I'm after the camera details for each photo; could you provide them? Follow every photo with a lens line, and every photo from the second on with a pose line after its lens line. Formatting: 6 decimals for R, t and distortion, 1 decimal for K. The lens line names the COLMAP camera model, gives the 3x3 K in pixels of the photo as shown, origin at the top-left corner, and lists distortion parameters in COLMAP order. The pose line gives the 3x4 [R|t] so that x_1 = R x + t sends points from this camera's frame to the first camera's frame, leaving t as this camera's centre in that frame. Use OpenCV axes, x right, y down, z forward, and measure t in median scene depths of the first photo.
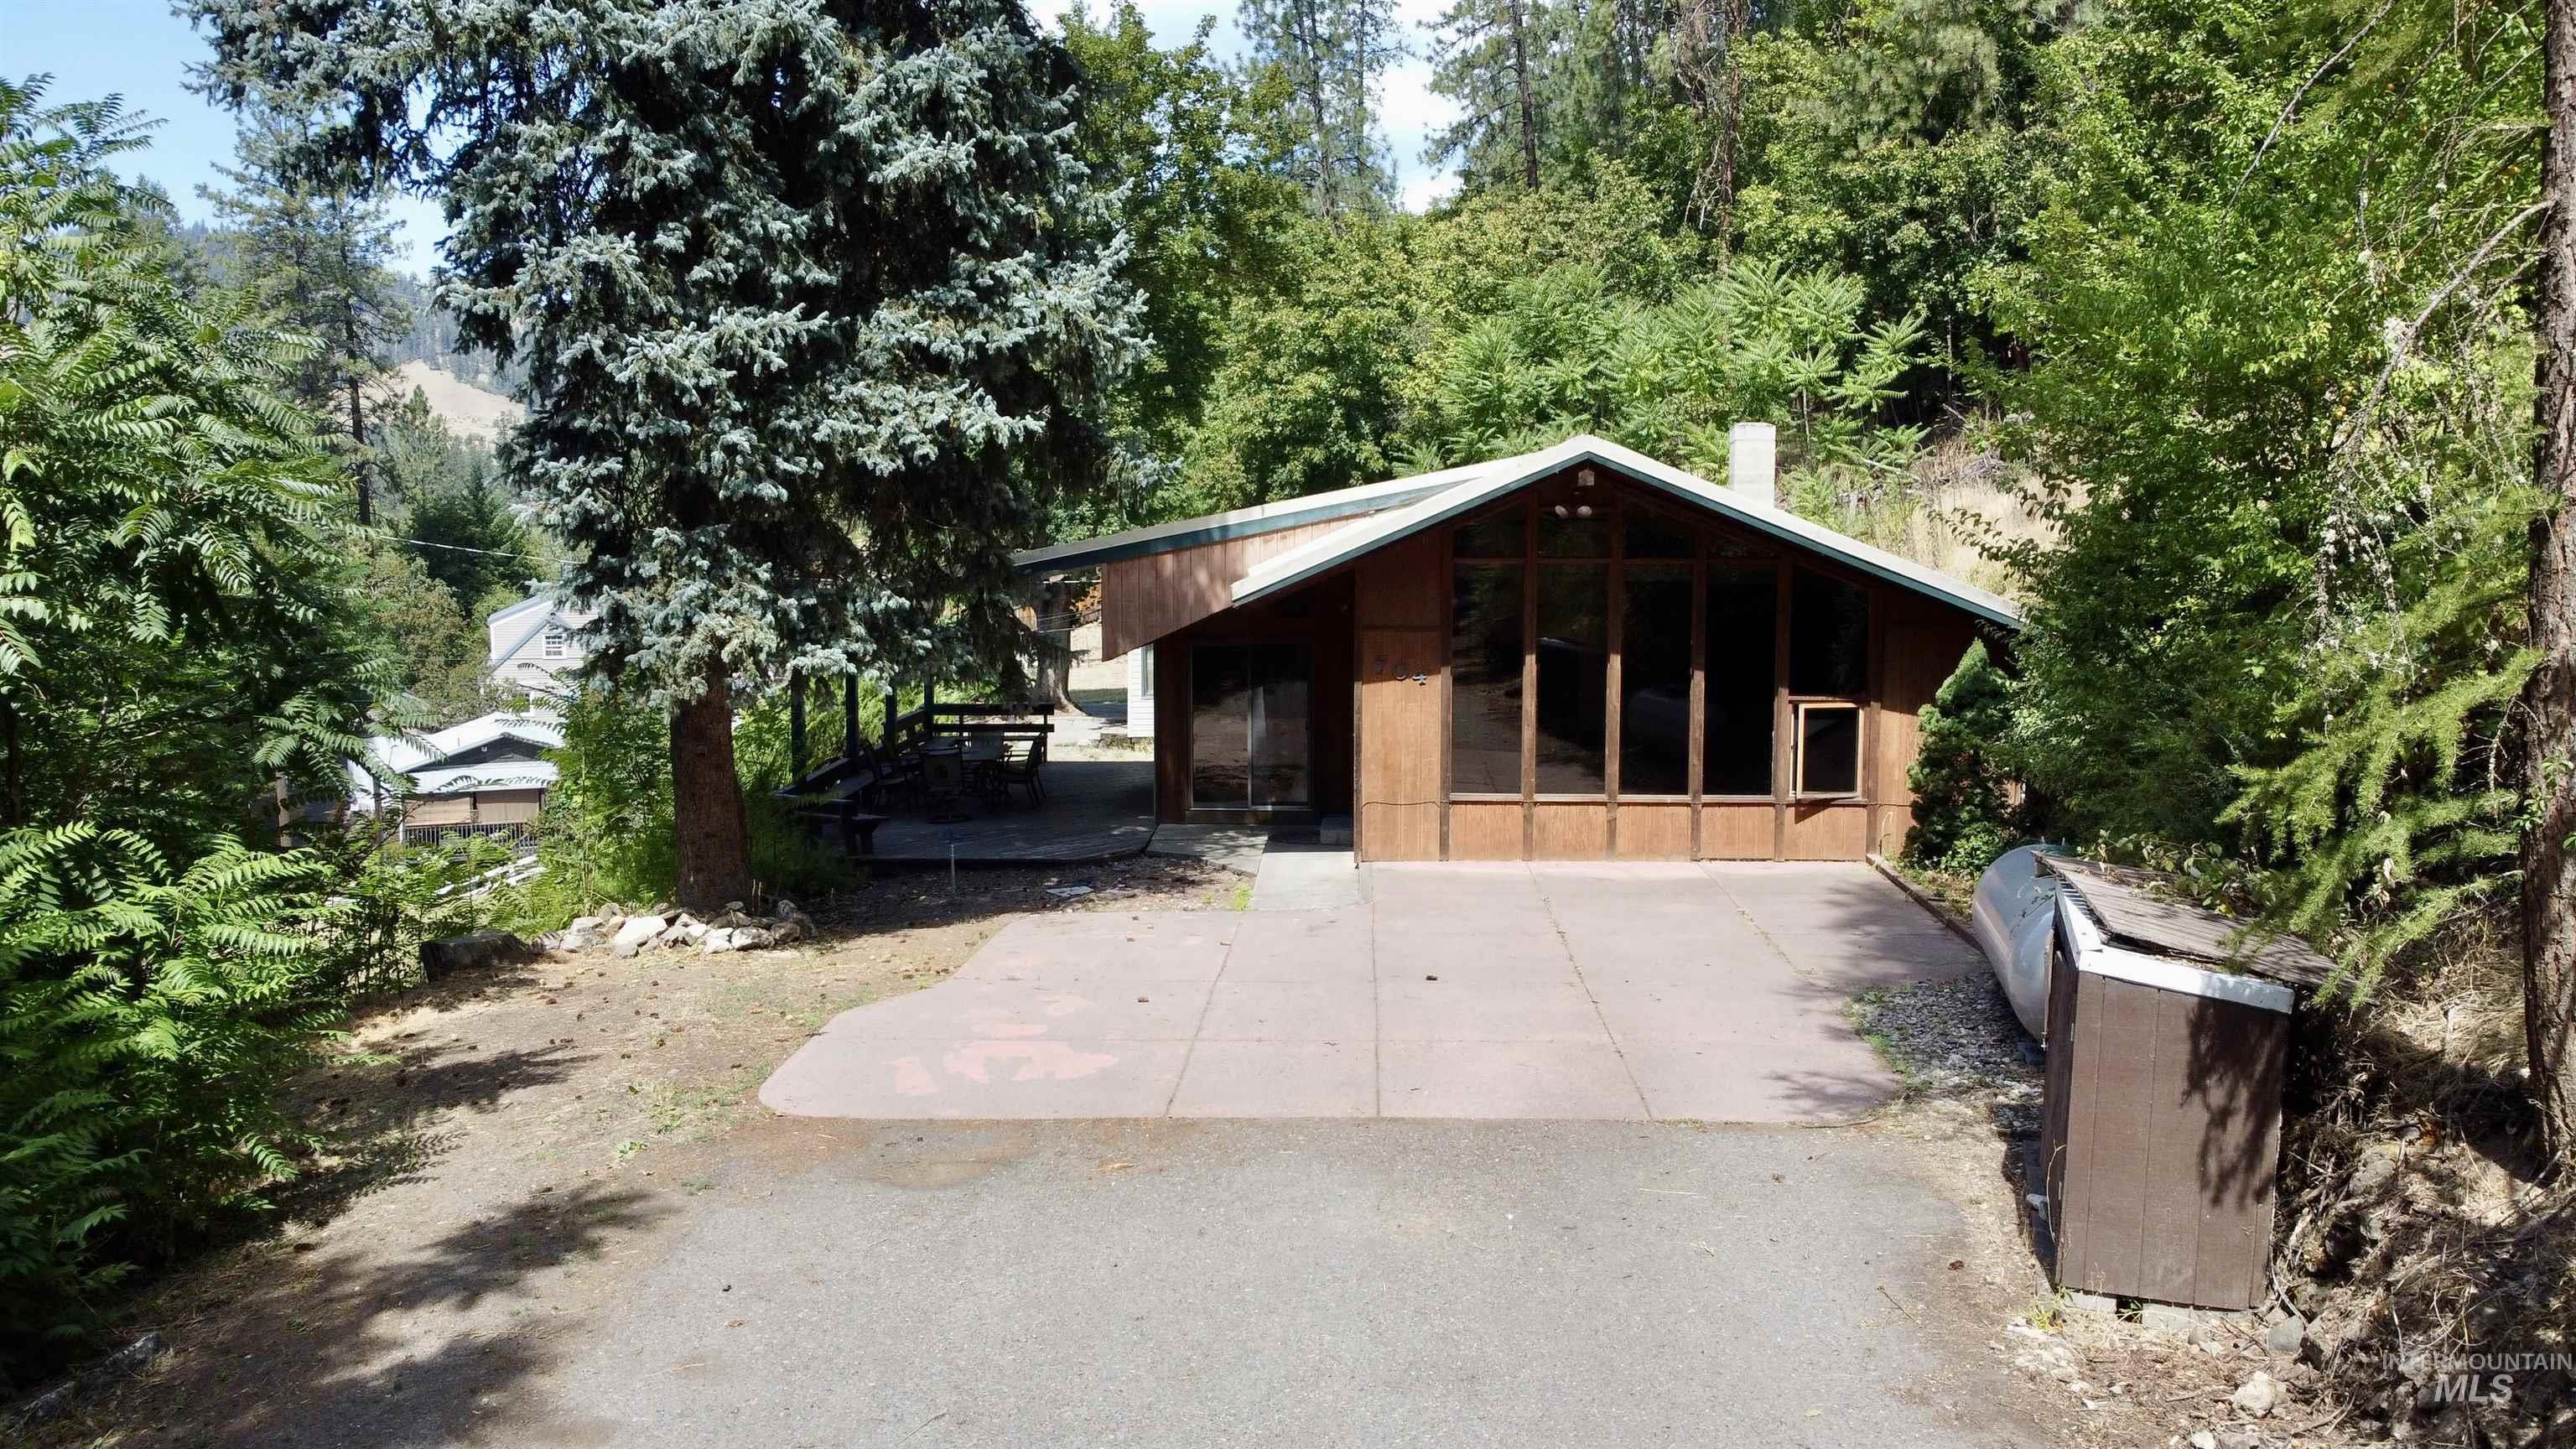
lens RADIAL K [[1965.0, 0, 1293.2], [0, 1965.0, 726.3], [0, 0, 1]] dist [0.035672, -0.031882]
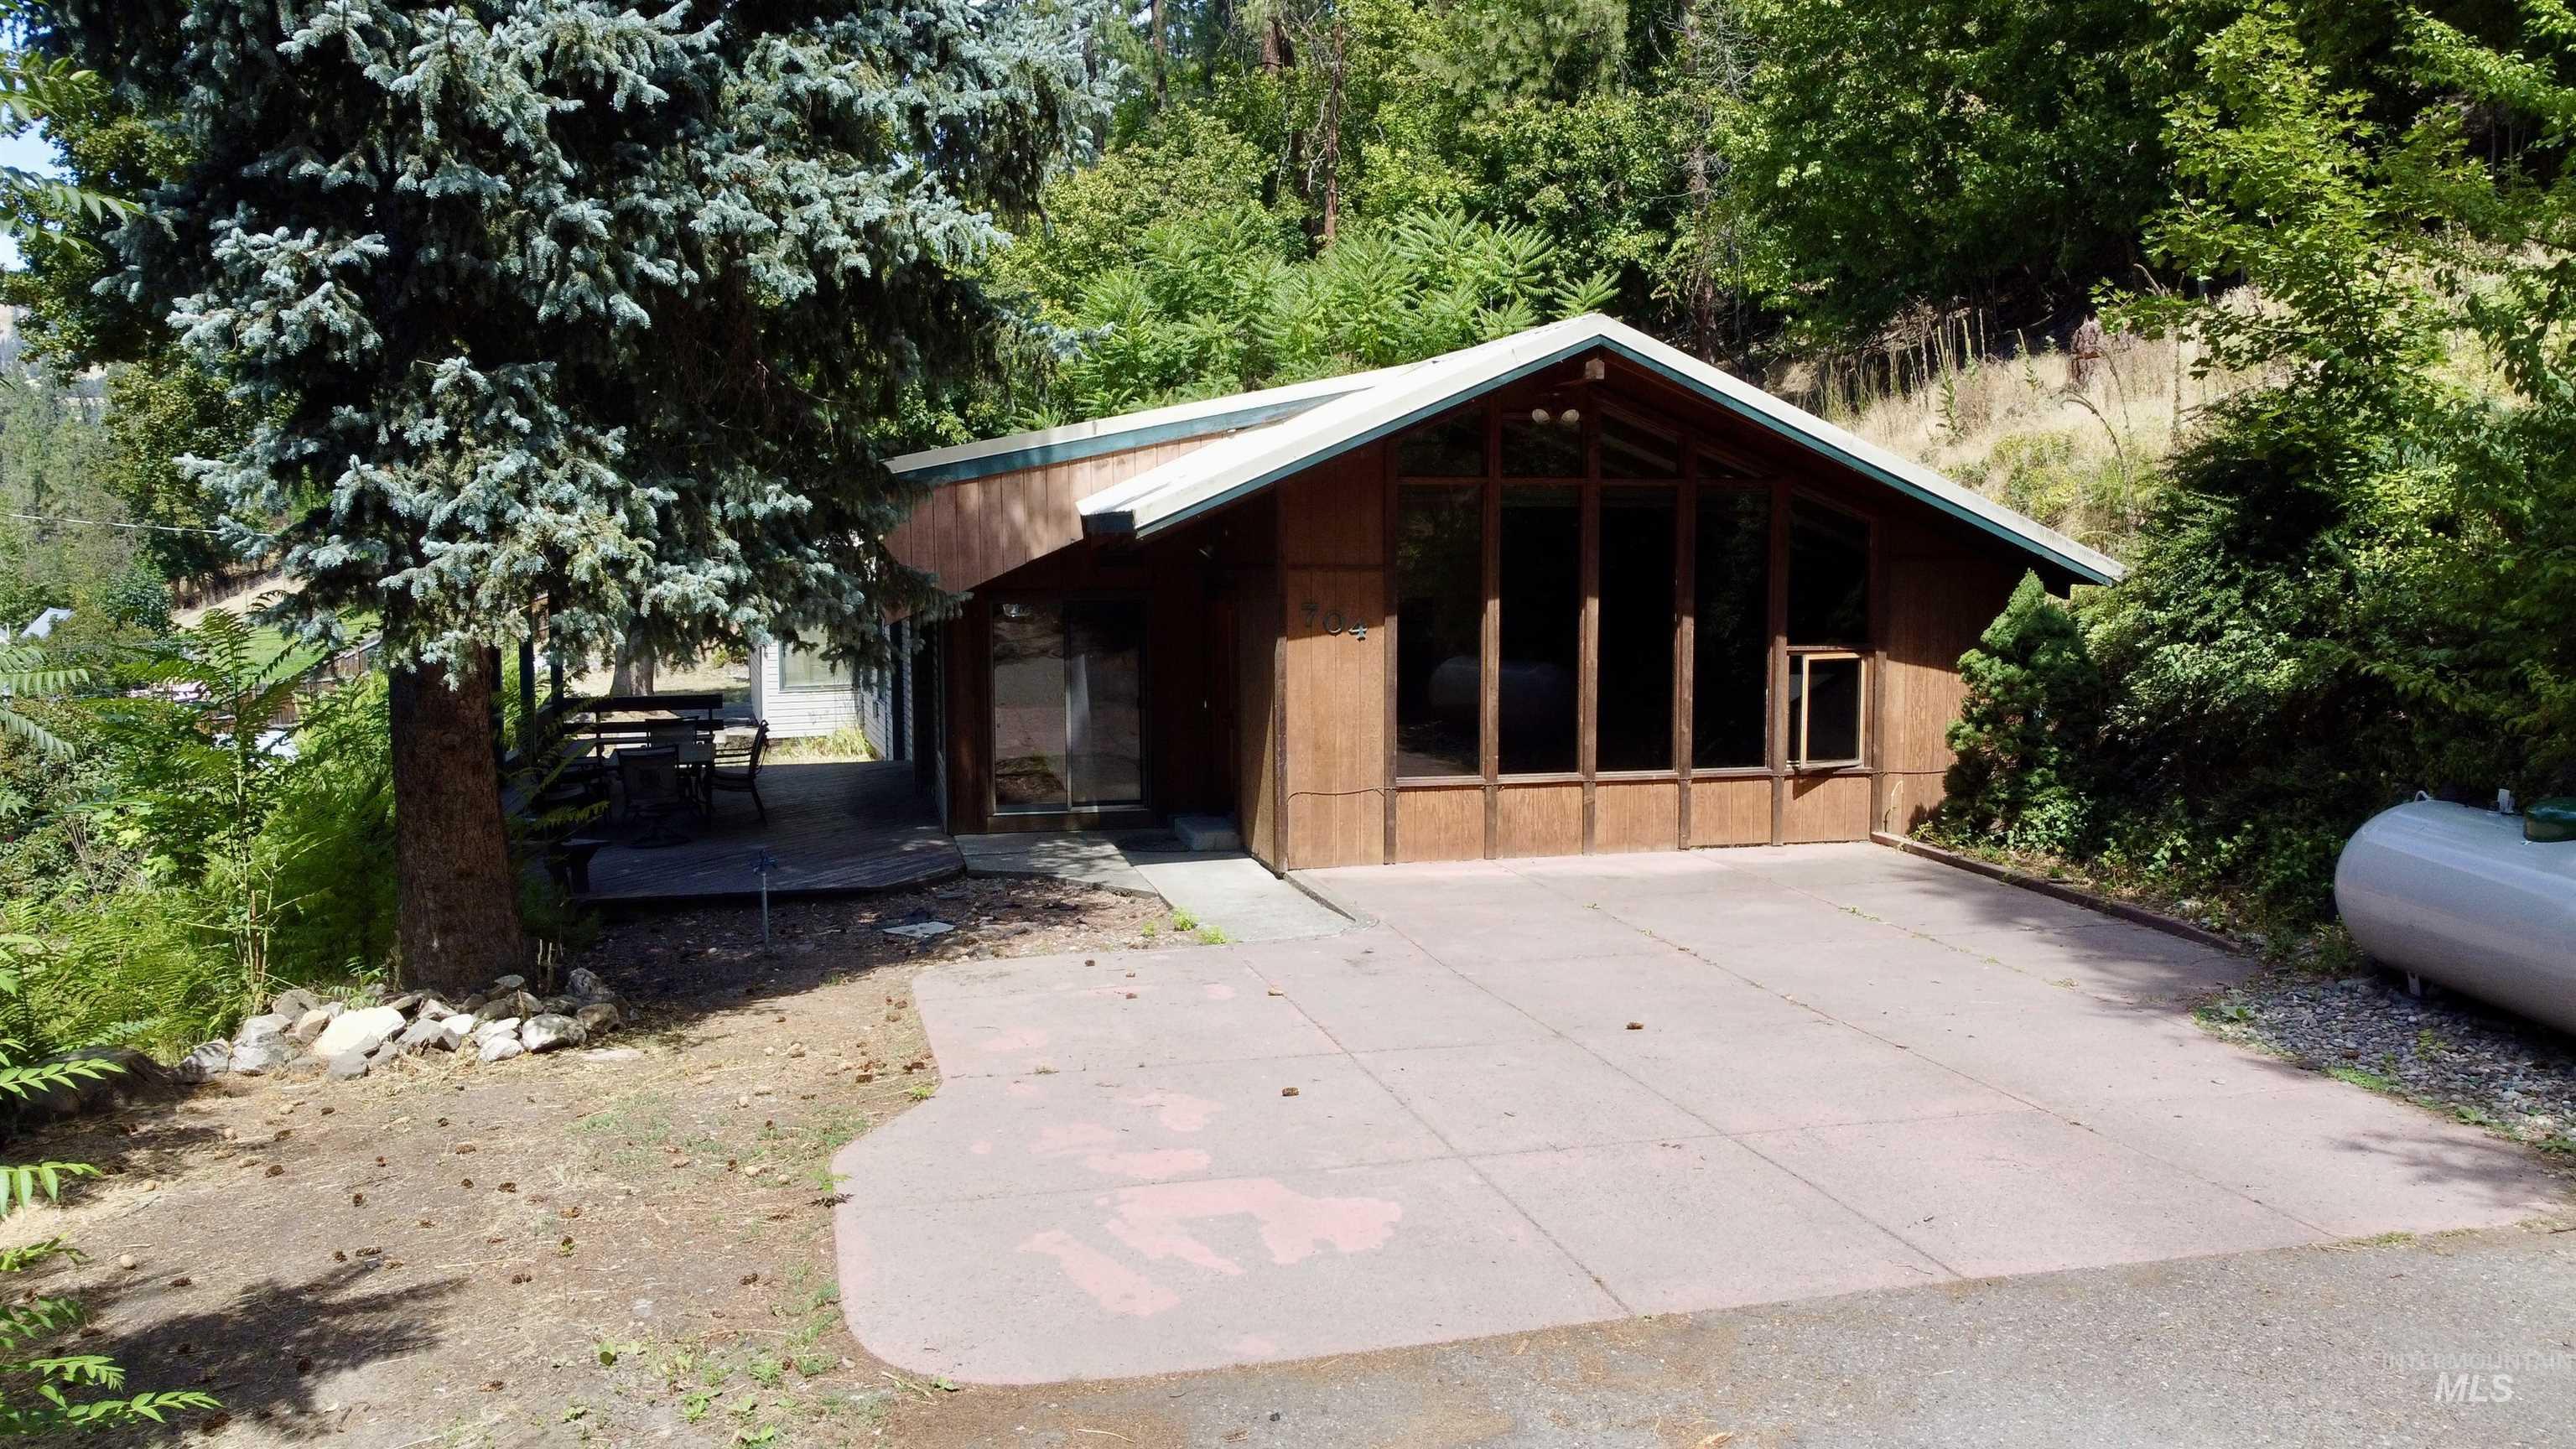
lens RADIAL K [[1965.0, 0, 1294.1], [0, 1965.0, 723.4], [0, 0, 1]] dist [0.035672, -0.031882]
pose [[0.963063, -0.026892, 0.267928, -0.172409], [0.028234, 0.999601, -0.001158, 0.012424], [-0.267790, 0.008680, 0.963438, 0.258586]]
